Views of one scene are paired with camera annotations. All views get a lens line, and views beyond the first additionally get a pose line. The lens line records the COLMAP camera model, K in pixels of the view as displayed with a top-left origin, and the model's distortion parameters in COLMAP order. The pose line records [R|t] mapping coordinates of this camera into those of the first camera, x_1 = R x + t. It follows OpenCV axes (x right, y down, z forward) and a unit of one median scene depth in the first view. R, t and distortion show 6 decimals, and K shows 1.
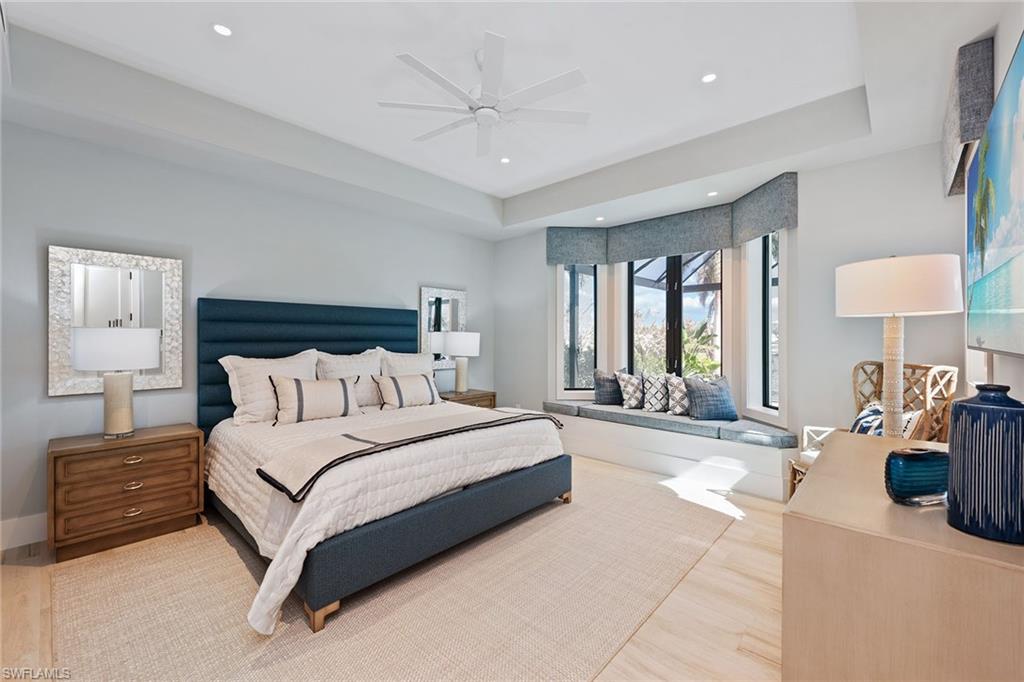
lens RADIAL K [[413.6, 0, 508.8], [0, 413.6, 340.3], [0, 0, 1]] dist [0.021528, -0.009671]
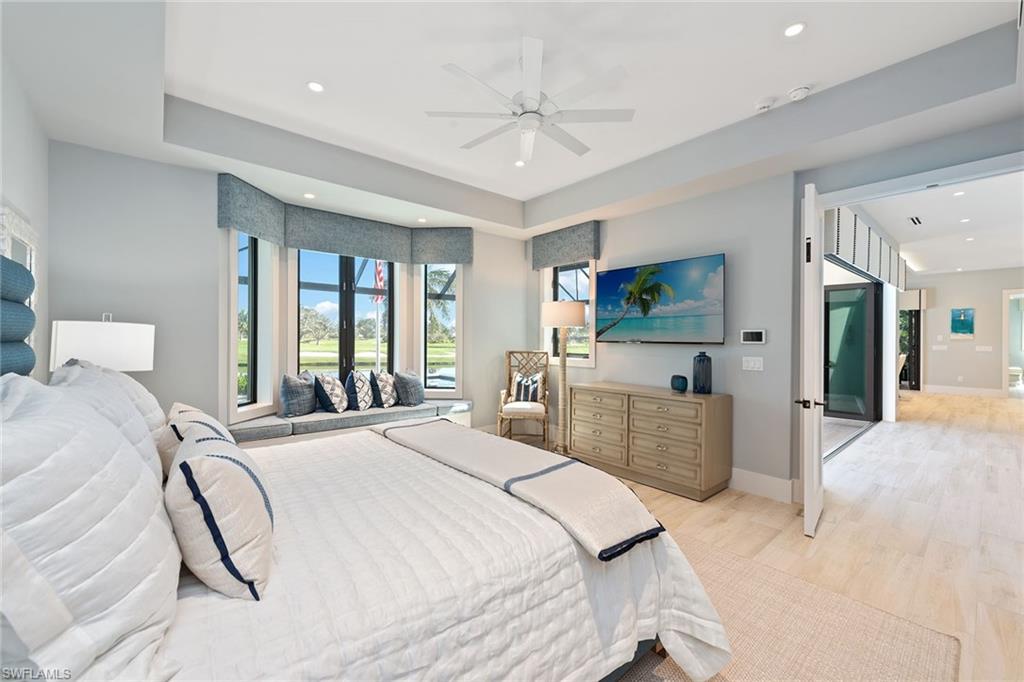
lens RADIAL K [[409.8, 0, 500.0], [0, 409.8, 339.9], [0, 0, 1]] dist [-0.000430, -0.000213]
pose [[0.122537, -0.004538, 0.992454, -0.589597], [0.001559, 0.999989, 0.004379, -0.001595], [-0.992463, 0.001011, 0.122543, 0.534391]]
